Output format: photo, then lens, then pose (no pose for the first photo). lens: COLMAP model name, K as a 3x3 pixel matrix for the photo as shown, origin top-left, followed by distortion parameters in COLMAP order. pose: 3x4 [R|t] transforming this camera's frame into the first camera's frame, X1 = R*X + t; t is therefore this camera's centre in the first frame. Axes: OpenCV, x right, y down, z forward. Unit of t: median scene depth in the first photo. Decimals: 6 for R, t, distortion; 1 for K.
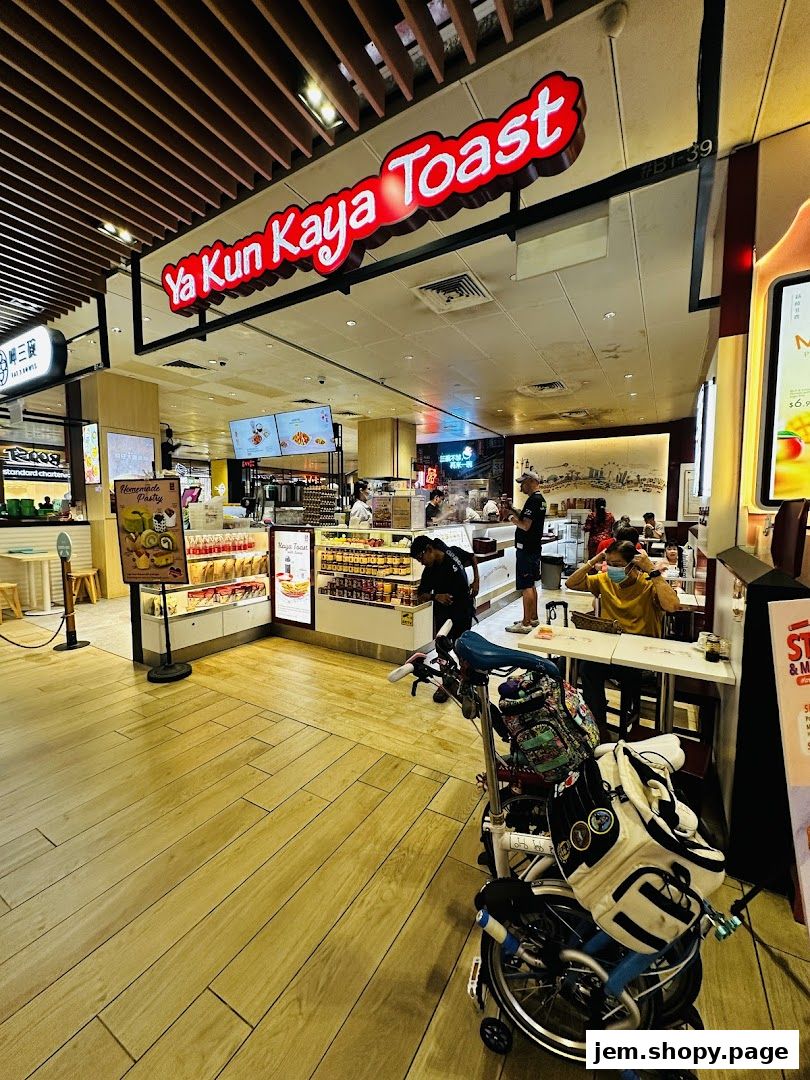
lens RADIAL K [[429.0, 0, 401.0], [0, 429.0, 540.4], [0, 0, 1]] dist [-0.003546, 0.000388]
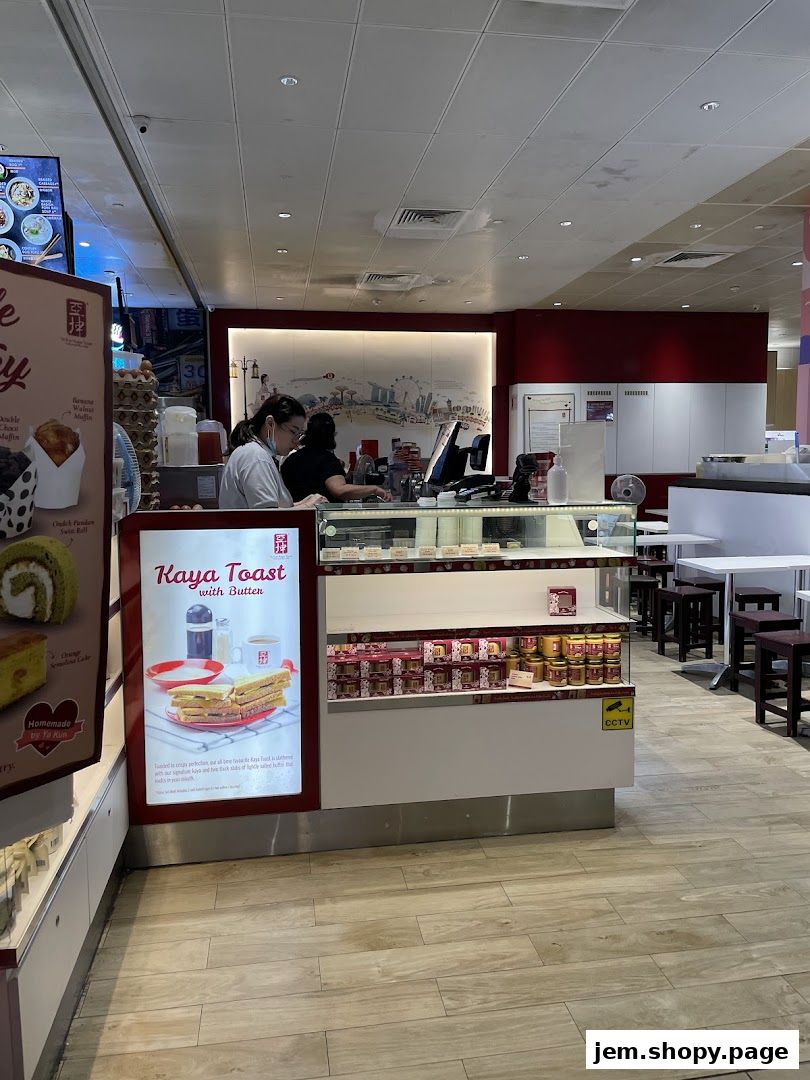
lens RADIAL K [[831.5, 0, 409.1], [0, 831.5, 530.9], [0, 0, 1]] dist [0.029260, 0.001246]
pose [[0.753488, -0.065849, 0.654155, -0.247989], [0.062182, 0.997649, 0.028801, -0.012082], [-0.654514, 0.018976, 0.755812, 0.192708]]
